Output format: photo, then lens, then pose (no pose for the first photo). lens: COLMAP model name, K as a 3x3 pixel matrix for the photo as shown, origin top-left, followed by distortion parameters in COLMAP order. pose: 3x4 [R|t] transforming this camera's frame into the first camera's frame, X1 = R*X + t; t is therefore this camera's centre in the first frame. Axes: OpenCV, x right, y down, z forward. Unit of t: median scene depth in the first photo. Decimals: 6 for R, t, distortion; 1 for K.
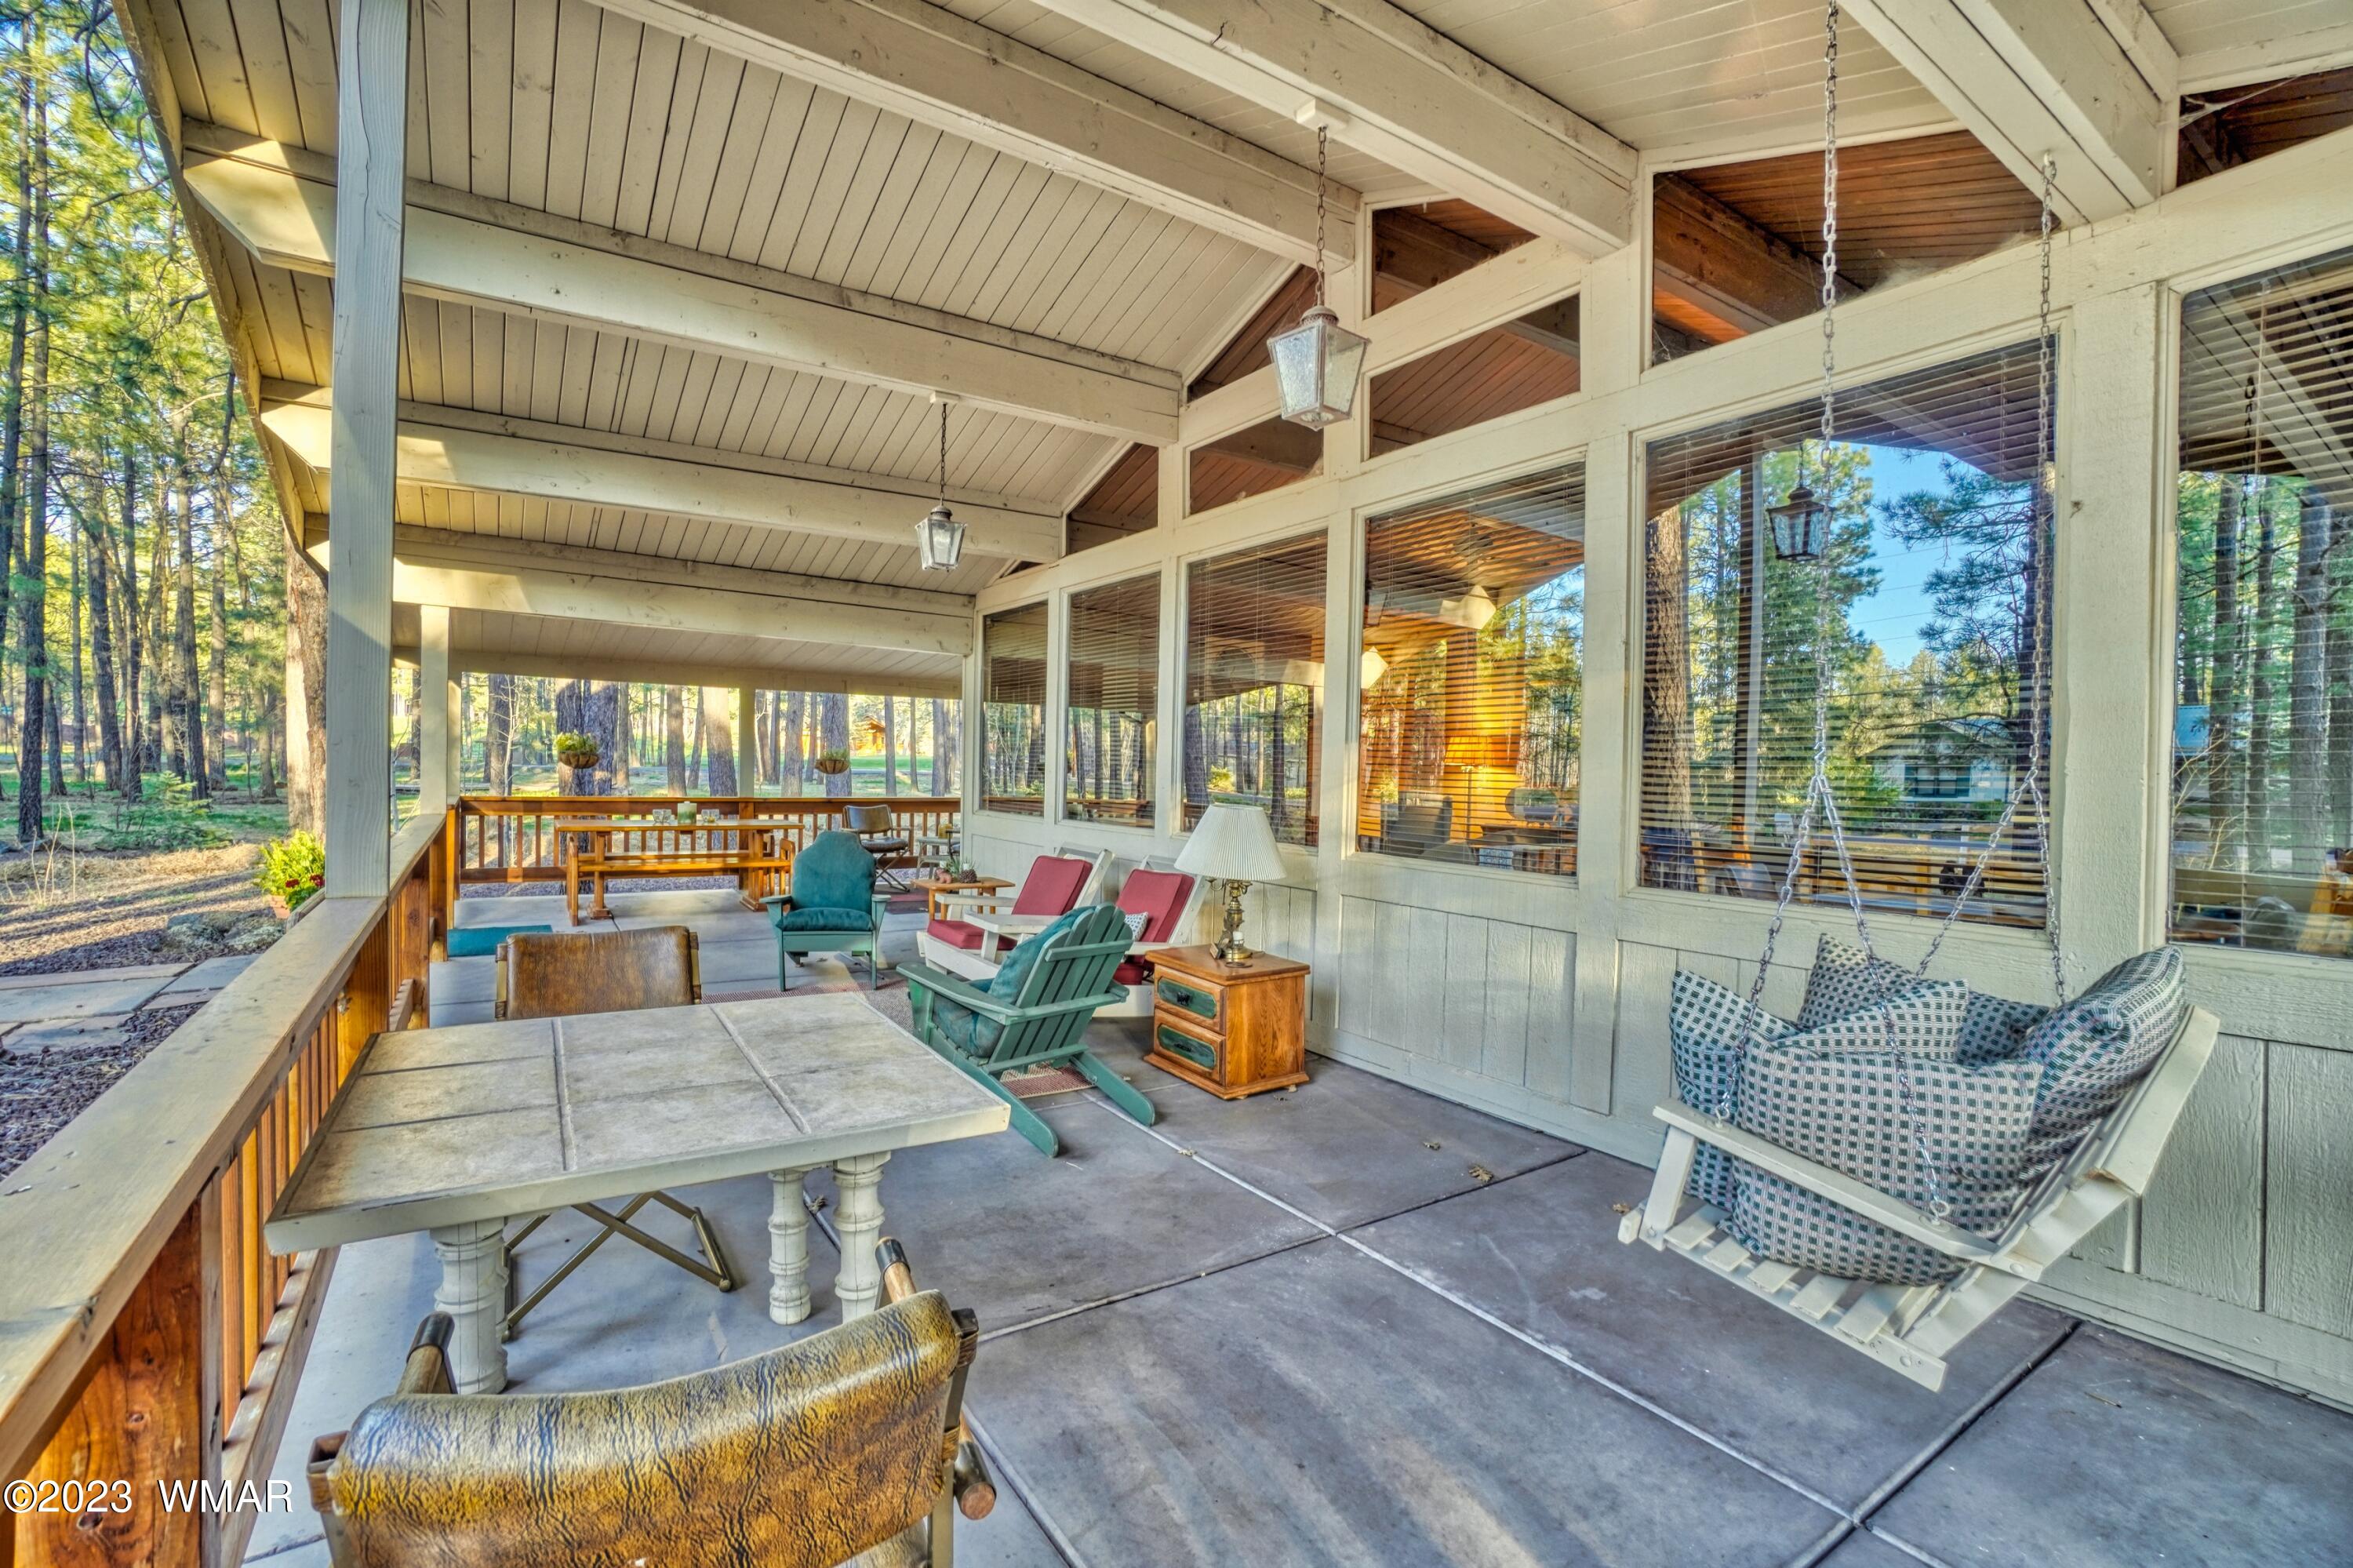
lens RADIAL K [[1043.0, 0, 1176.5], [0, 1043.0, 784.0], [0, 0, 1]] dist [-0.052197, 0.020260]
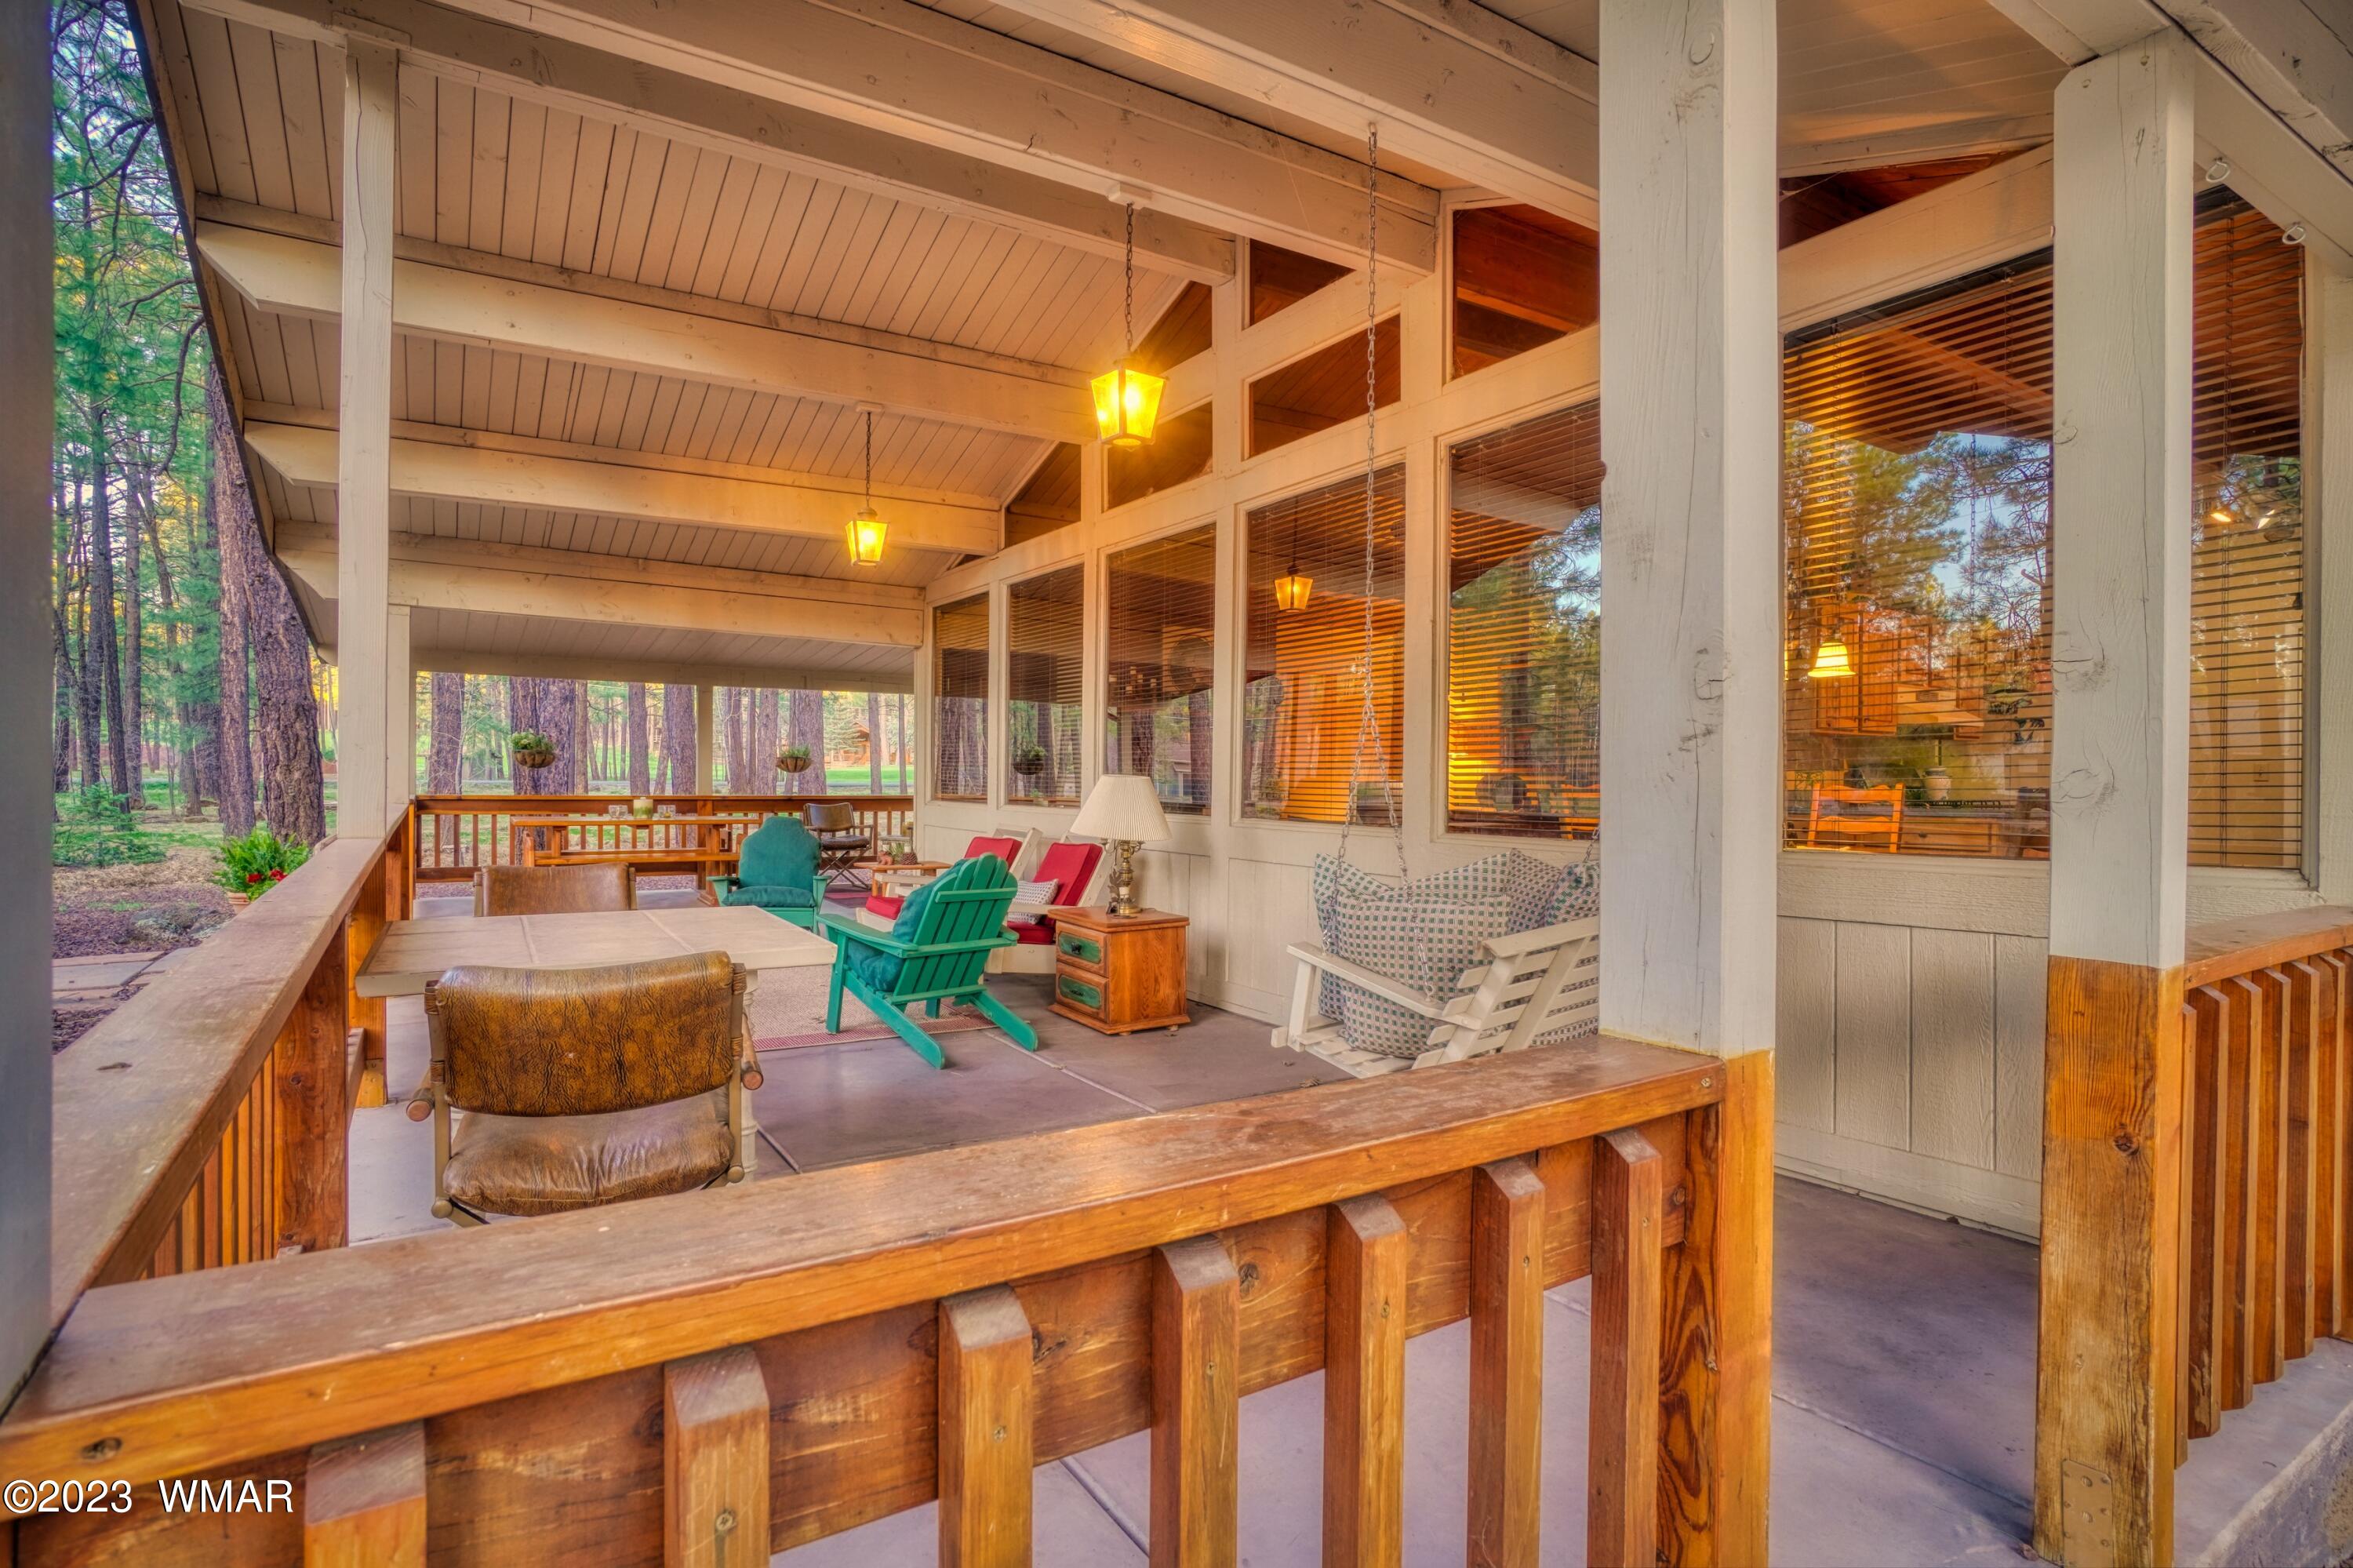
lens RADIAL K [[1200.9, 0, 1176.5], [0, 1200.9, 784.0], [0, 0, 1]] dist [-0.013086, 0.002207]
pose [[0.999394, -0.011800, -0.032746, 0.140312], [0.011415, 0.999864, -0.011898, 0.041862], [0.032882, 0.011517, 0.999393, -0.249708]]
